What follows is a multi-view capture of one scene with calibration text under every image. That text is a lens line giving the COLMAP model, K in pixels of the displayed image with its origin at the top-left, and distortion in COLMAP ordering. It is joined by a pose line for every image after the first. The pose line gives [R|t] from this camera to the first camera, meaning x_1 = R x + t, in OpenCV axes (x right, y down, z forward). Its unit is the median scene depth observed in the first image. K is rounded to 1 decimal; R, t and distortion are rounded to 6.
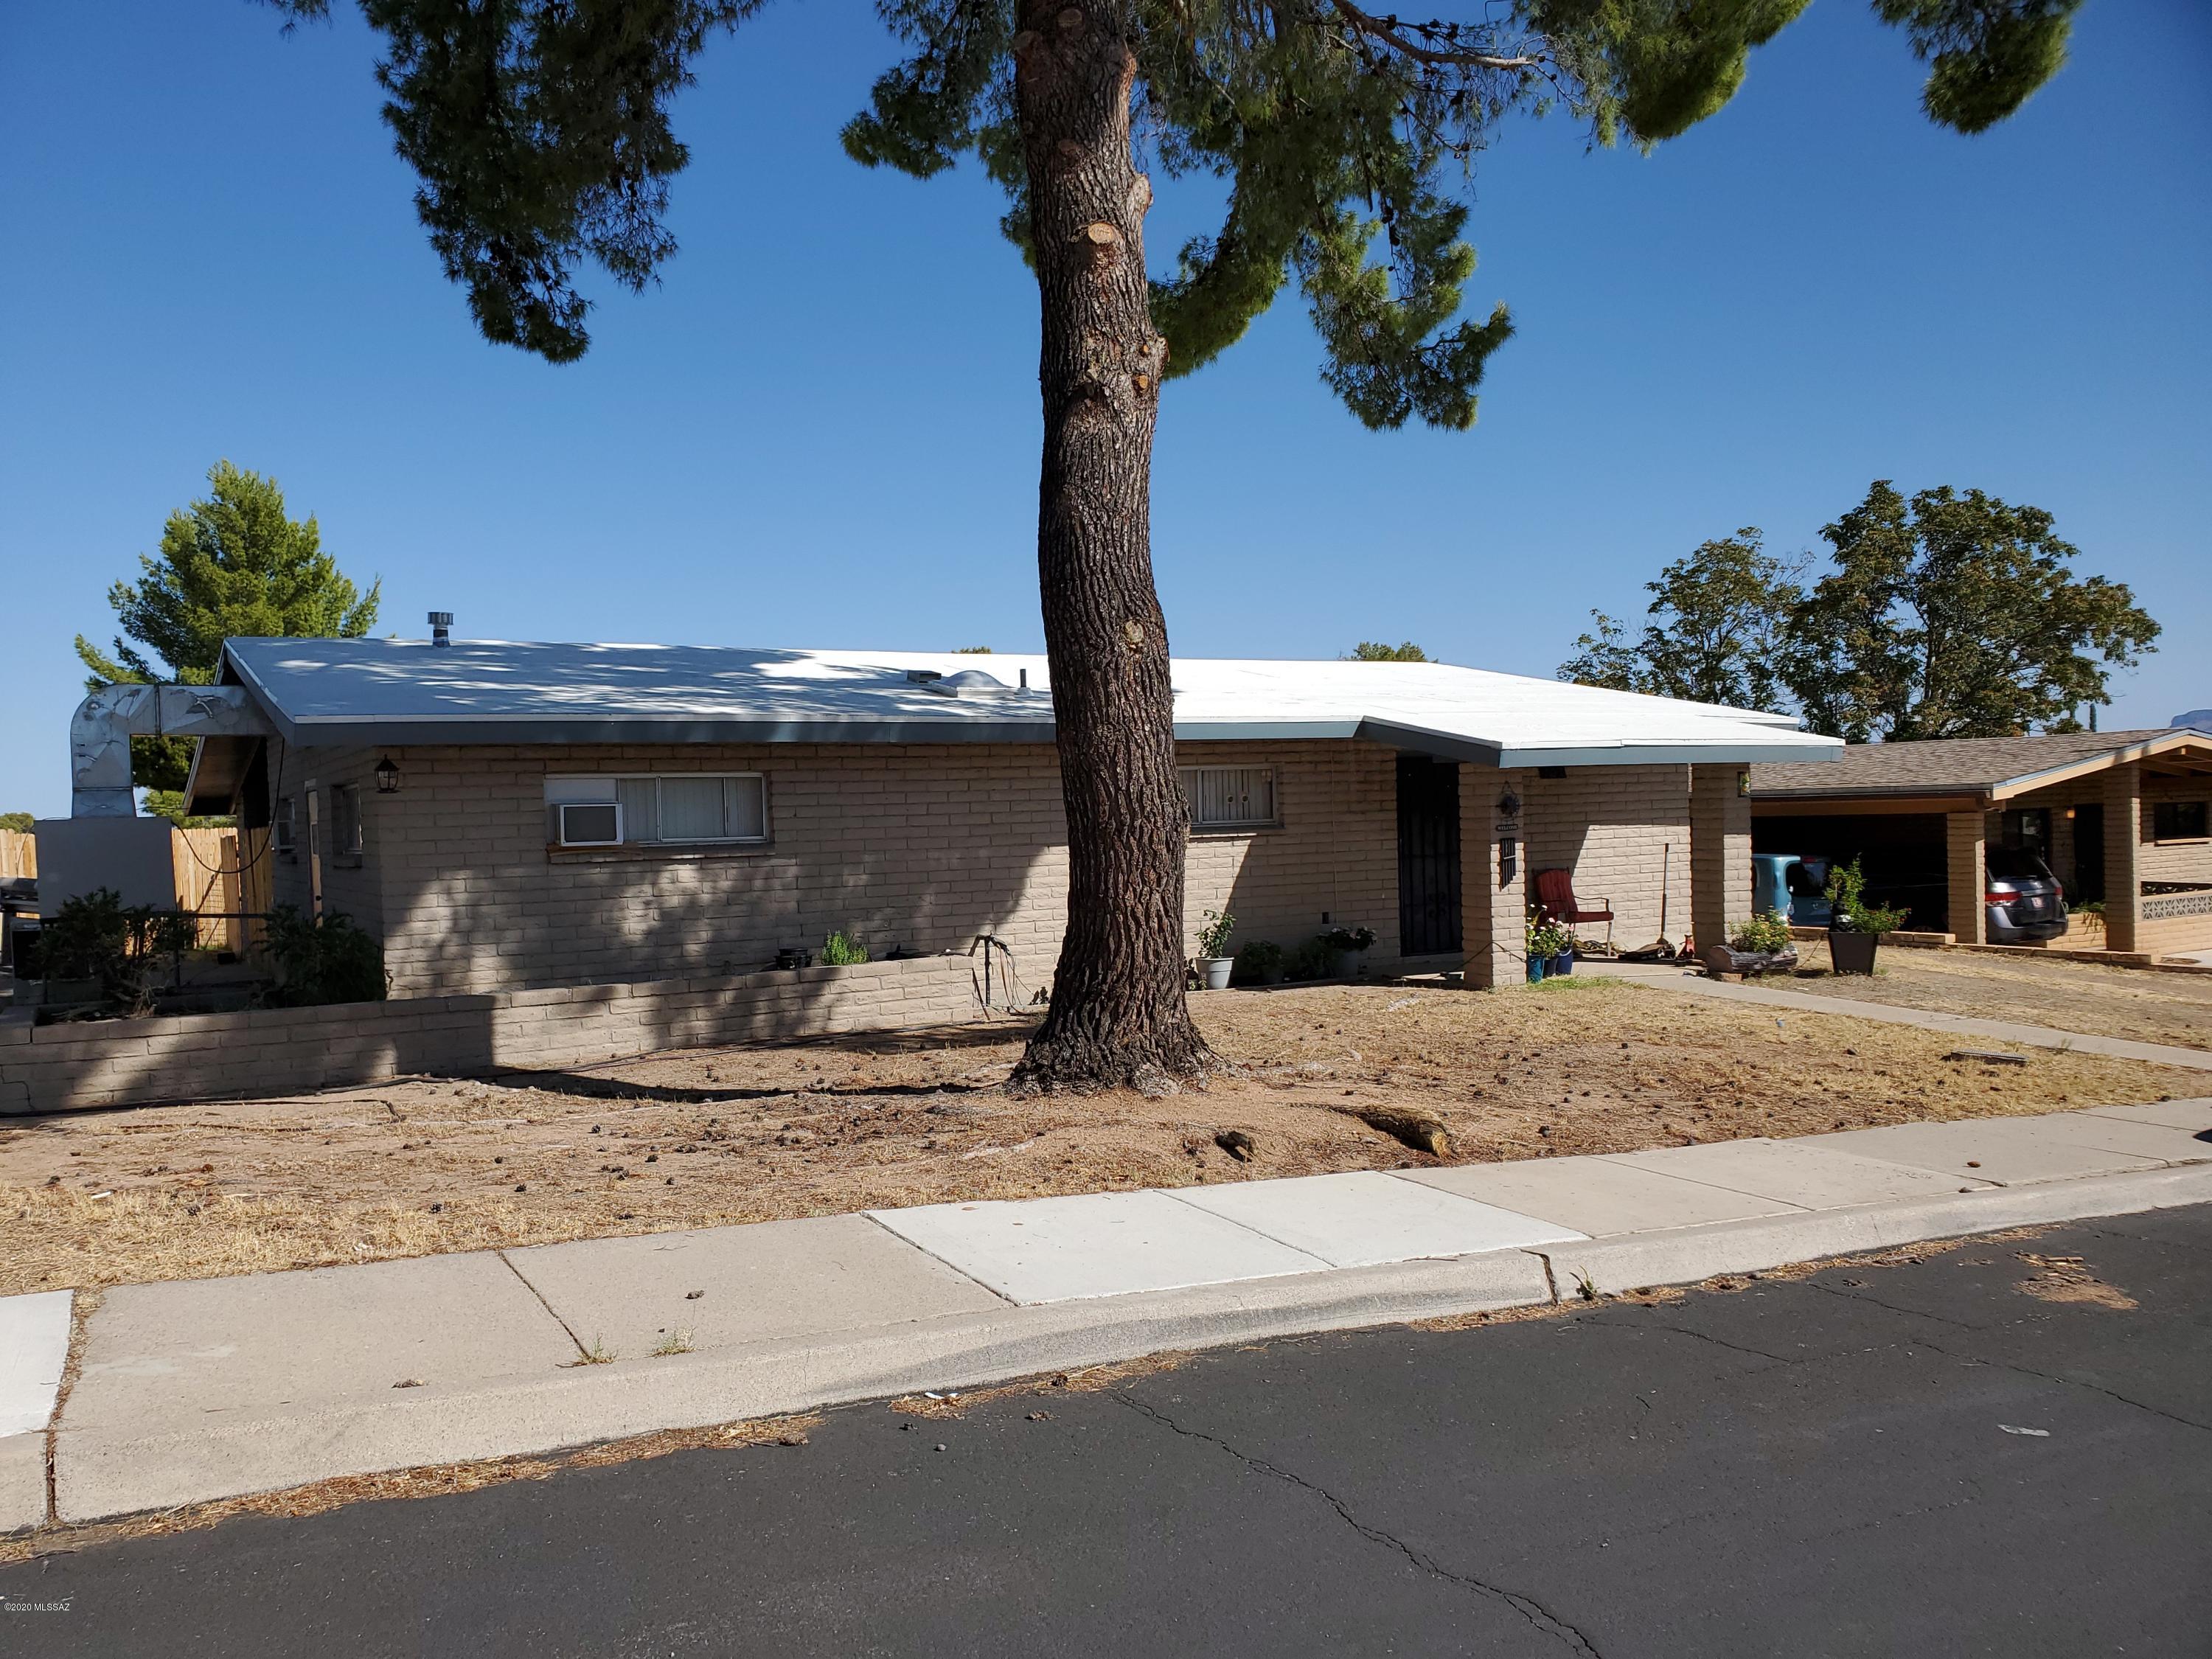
lens RADIAL K [[1681.9, 0, 1099.3], [0, 1681.9, 827.3], [0, 0, 1]] dist [0.031446, -0.040726]
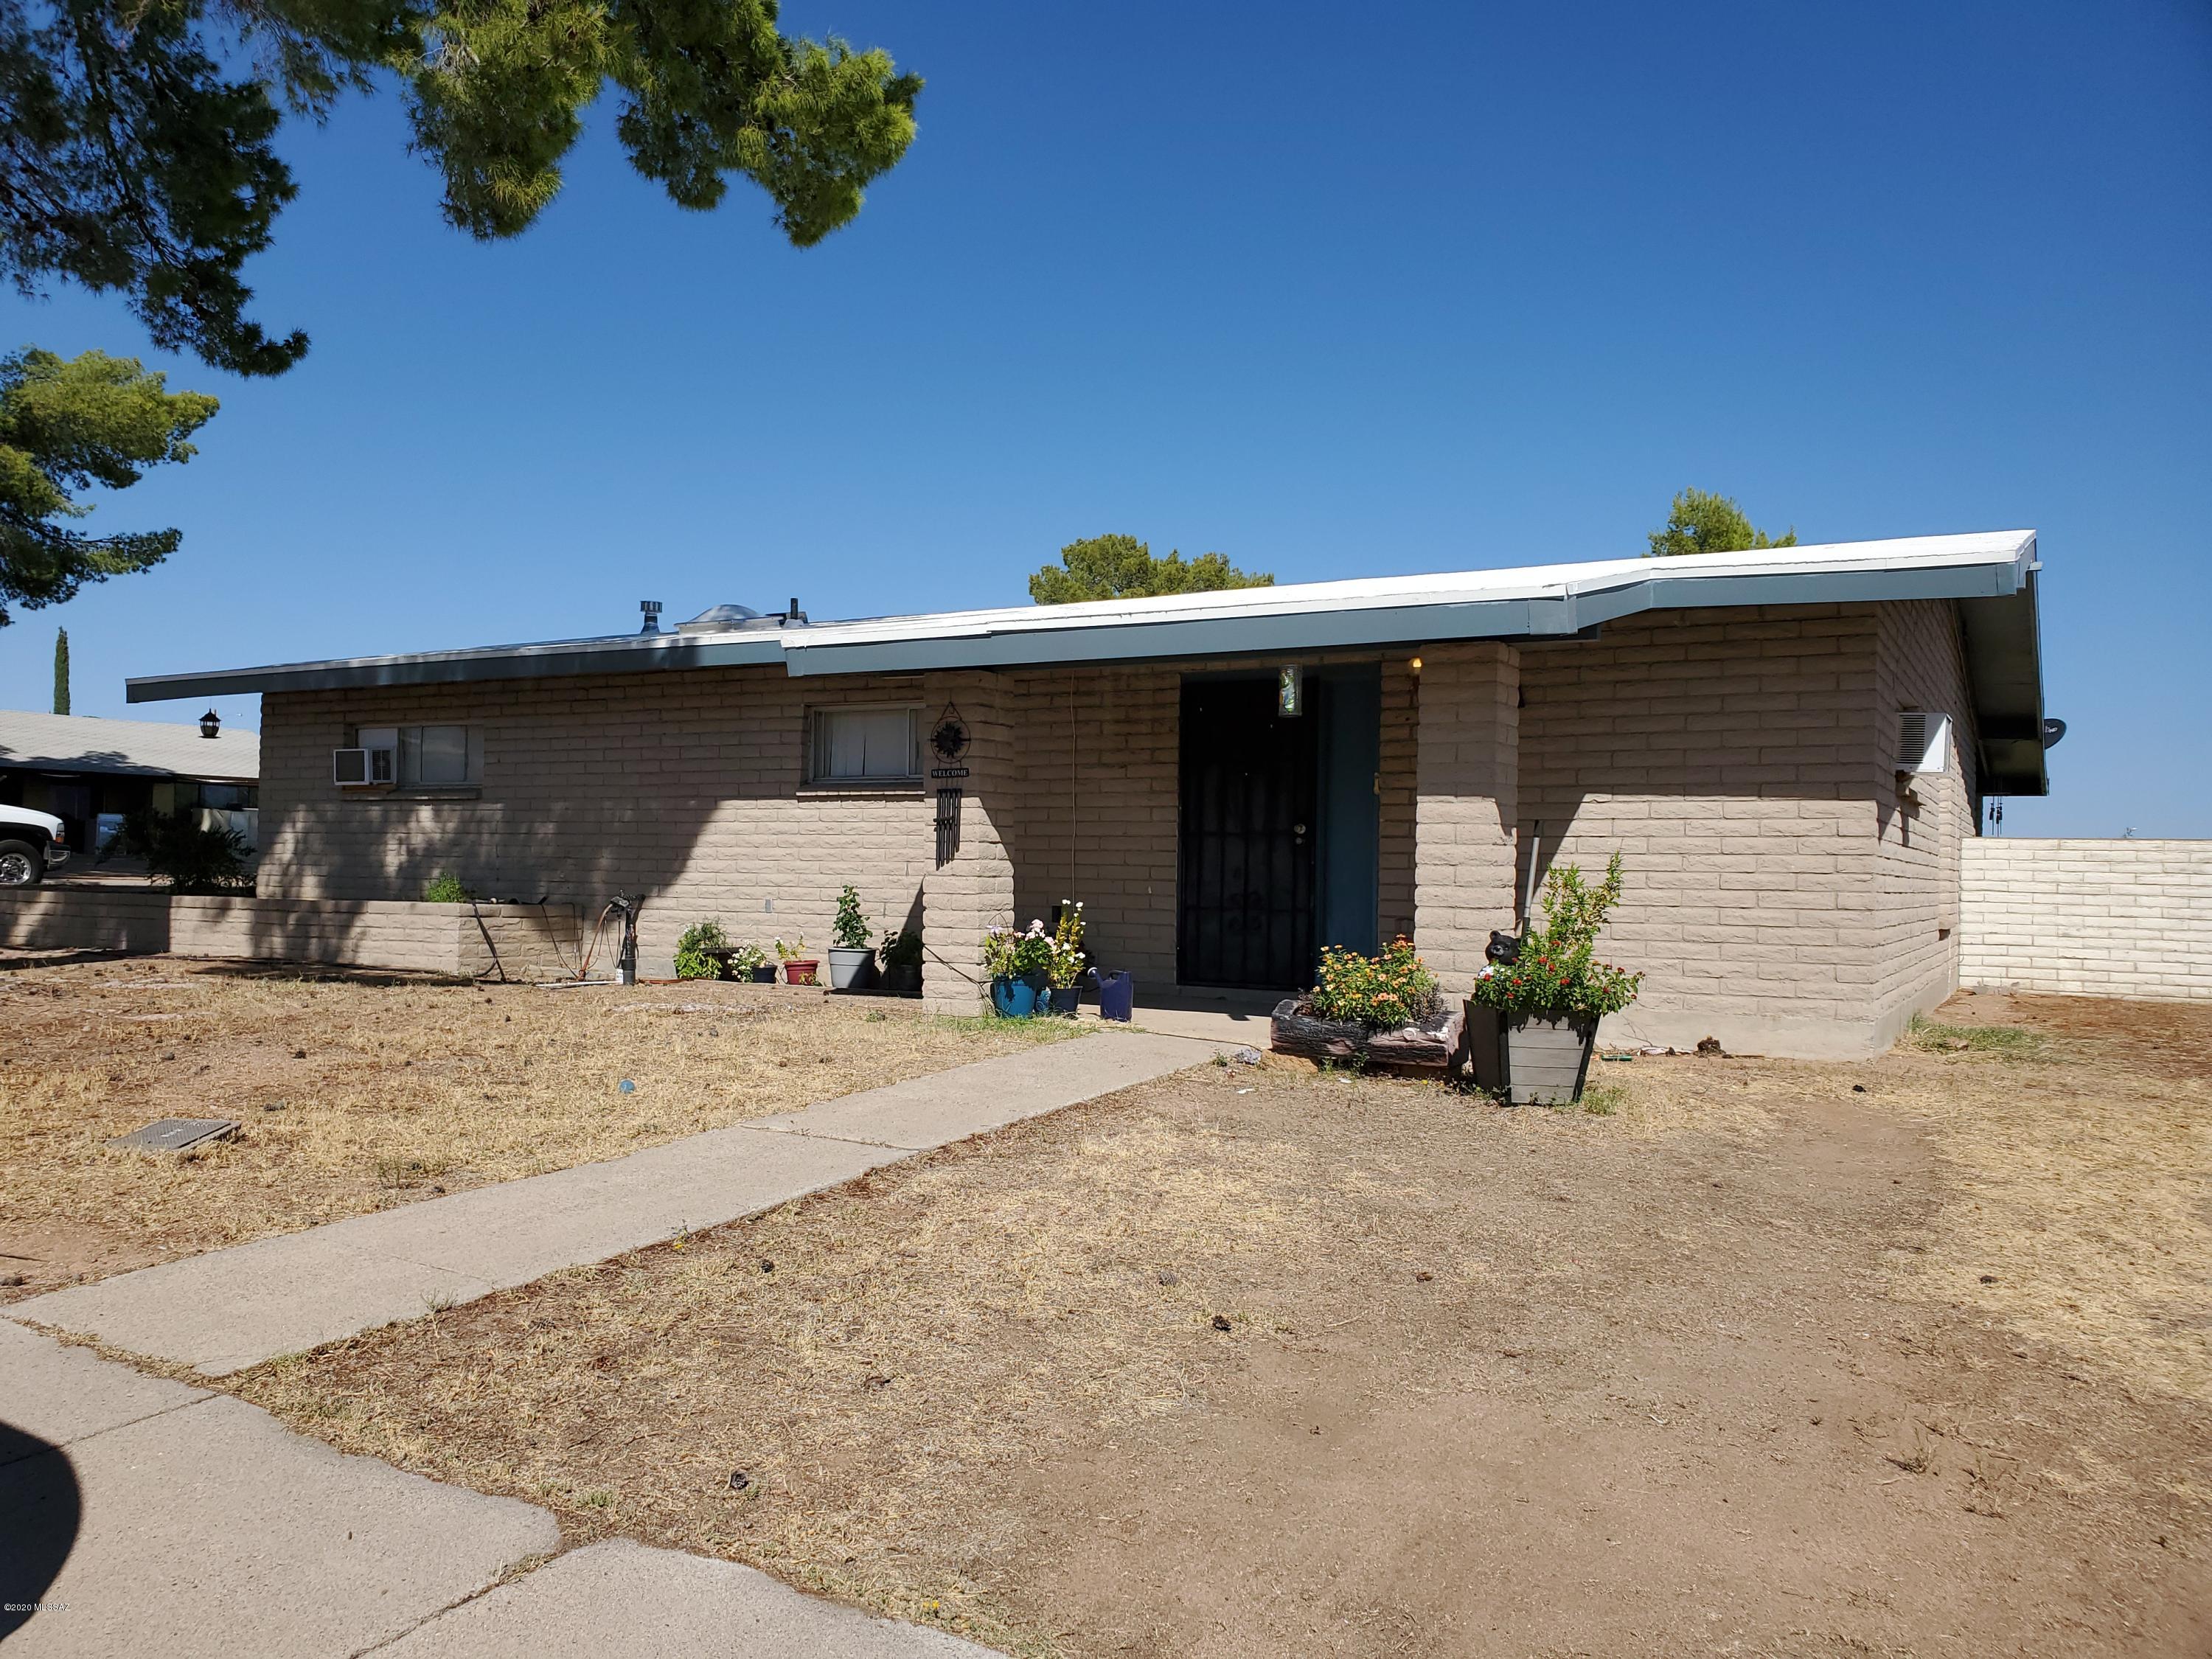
lens RADIAL K [[1681.9, 0, 1104.0], [0, 1681.9, 833.9], [0, 0, 1]] dist [0.031446, -0.040726]
pose [[0.549363, 0.020708, -0.835327, 0.811207], [-0.038240, 0.999269, -0.000377, 0.021753], [0.834709, 0.032150, 0.549753, 0.696264]]
